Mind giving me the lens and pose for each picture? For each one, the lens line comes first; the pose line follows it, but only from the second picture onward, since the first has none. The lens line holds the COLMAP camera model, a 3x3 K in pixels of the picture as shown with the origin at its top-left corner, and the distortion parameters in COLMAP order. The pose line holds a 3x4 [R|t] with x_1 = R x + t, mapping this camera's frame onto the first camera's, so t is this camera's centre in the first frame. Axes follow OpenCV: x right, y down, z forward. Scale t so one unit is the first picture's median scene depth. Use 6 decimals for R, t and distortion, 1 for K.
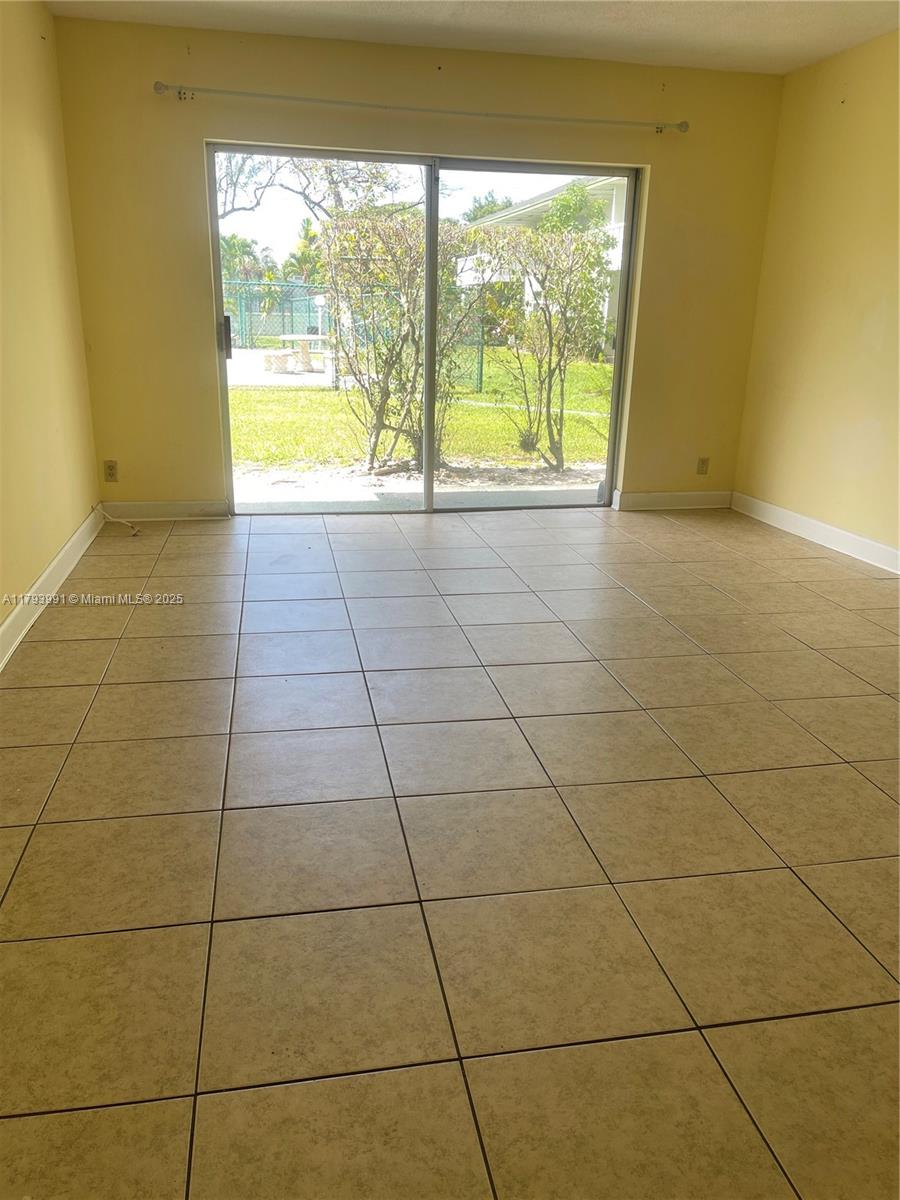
lens RADIAL K [[913.7, 0, 453.1], [0, 913.7, 597.4], [0, 0, 1]] dist [0.042330, -0.036307]
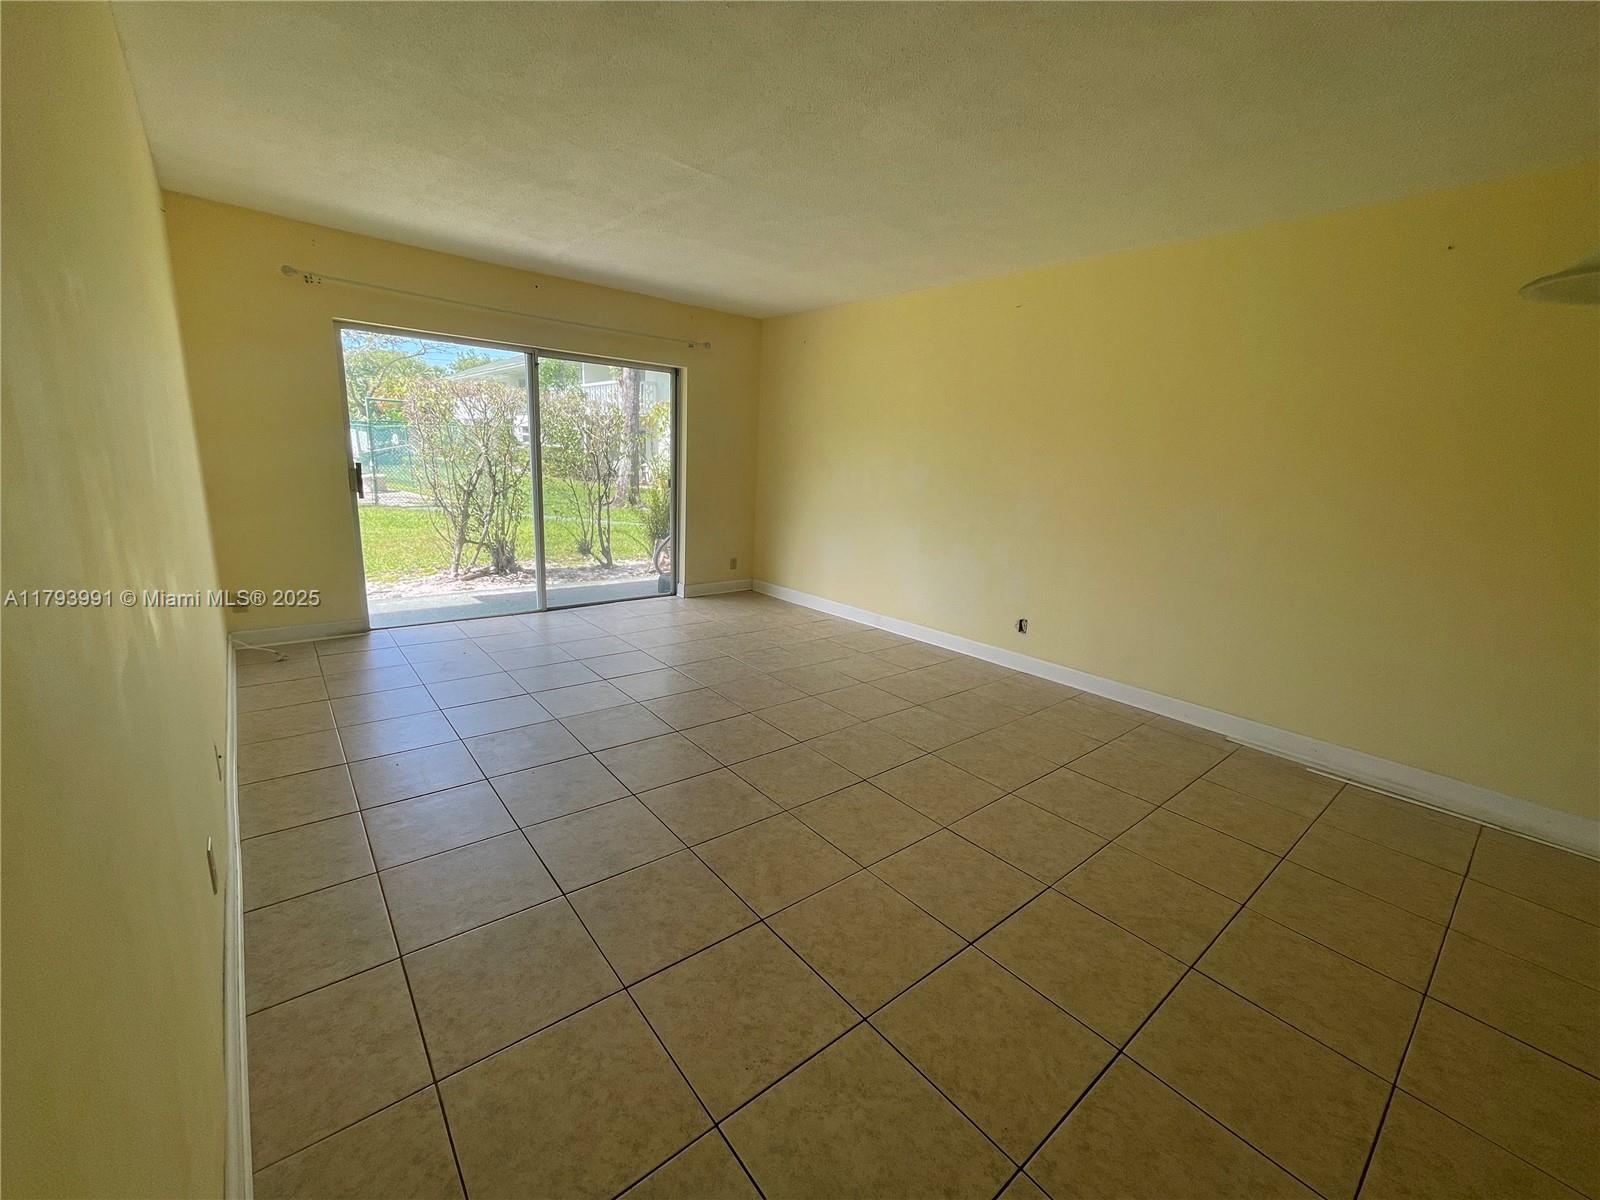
lens RADIAL K [[652.5, 0, 794.8], [0, 652.5, 591.1], [0, 0, 1]] dist [0.001203, -0.000352]
pose [[0.877478, -0.077360, 0.473336, -0.180173], [0.111772, 0.992716, -0.044960, -0.048326], [-0.466410, 0.092358, 0.879734, 0.025219]]
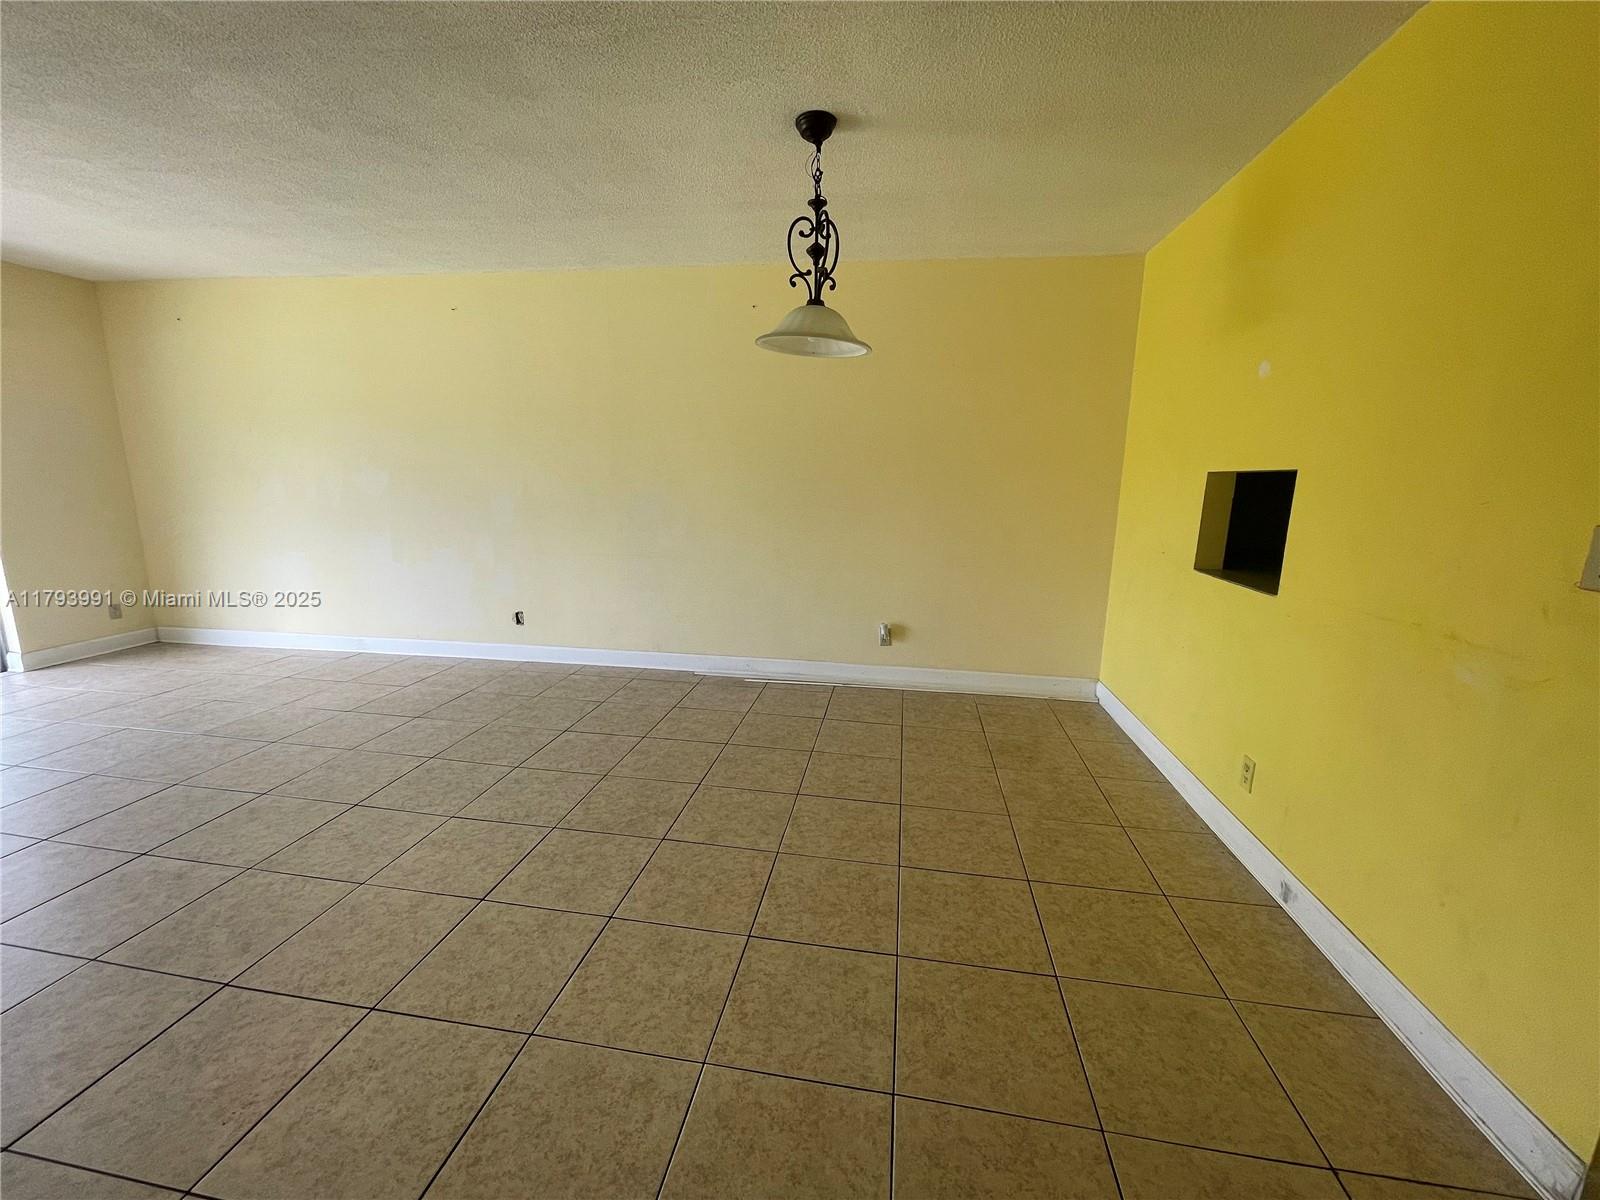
lens RADIAL K [[652.5, 0, 806.7], [0, 652.5, 598.7], [0, 0, 1]] dist [0.001203, -0.000352]
pose [[0.338610, -0.196110, 0.920263, -0.203390], [0.269450, 0.957289, 0.104856, -0.019798], [-0.901521, 0.212460, 0.376990, -0.060067]]
